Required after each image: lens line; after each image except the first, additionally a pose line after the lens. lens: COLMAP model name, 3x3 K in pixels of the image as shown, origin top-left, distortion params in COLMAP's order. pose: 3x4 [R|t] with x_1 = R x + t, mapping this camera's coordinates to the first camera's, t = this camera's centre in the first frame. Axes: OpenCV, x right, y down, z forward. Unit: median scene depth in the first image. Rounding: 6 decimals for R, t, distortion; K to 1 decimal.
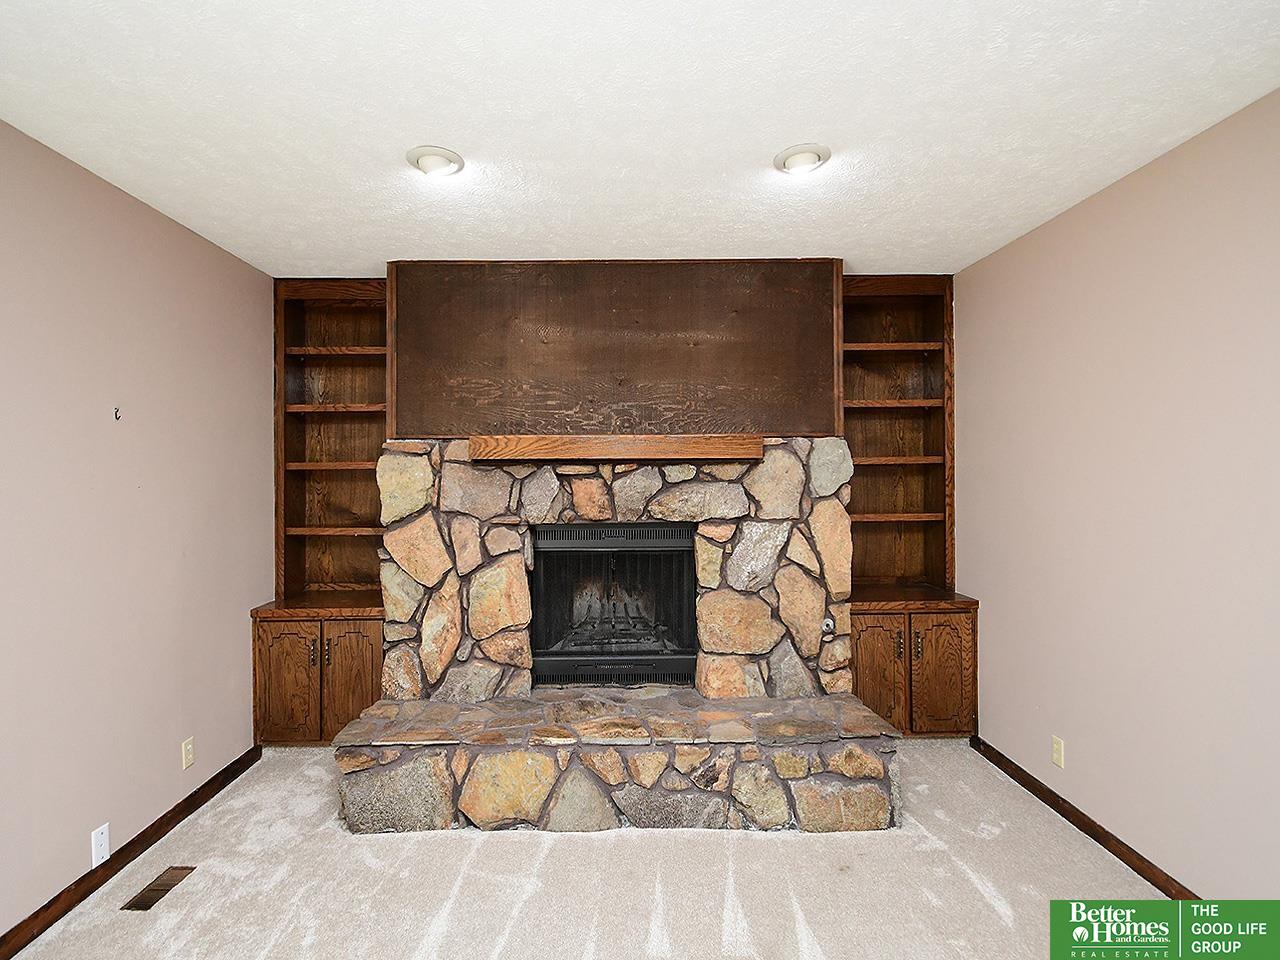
lens RADIAL K [[601.7, 0, 593.6], [0, 601.7, 471.9], [0, 0, 1]] dist [0.000942, 0.000061]
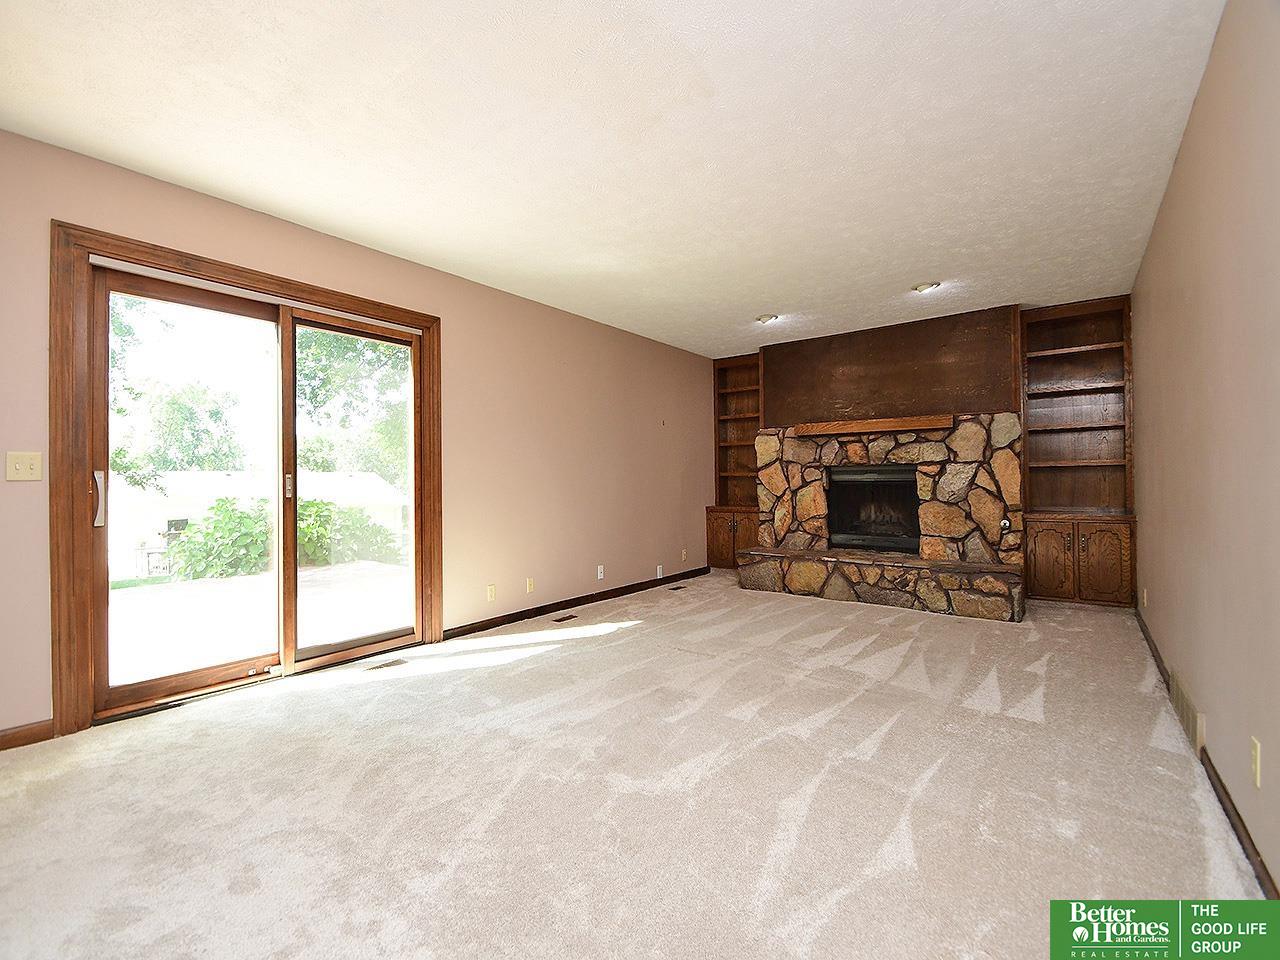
lens RADIAL K [[561.1, 0, 640.0], [0, 561.1, 480.0], [0, 0, 1]] dist [0.001265, -0.000079]
pose [[0.809033, -0.004123, -0.587749, 0.499102], [0.008777, 0.999949, 0.005066, 0.116791], [0.587698, -0.009257, 0.809027, -0.899788]]
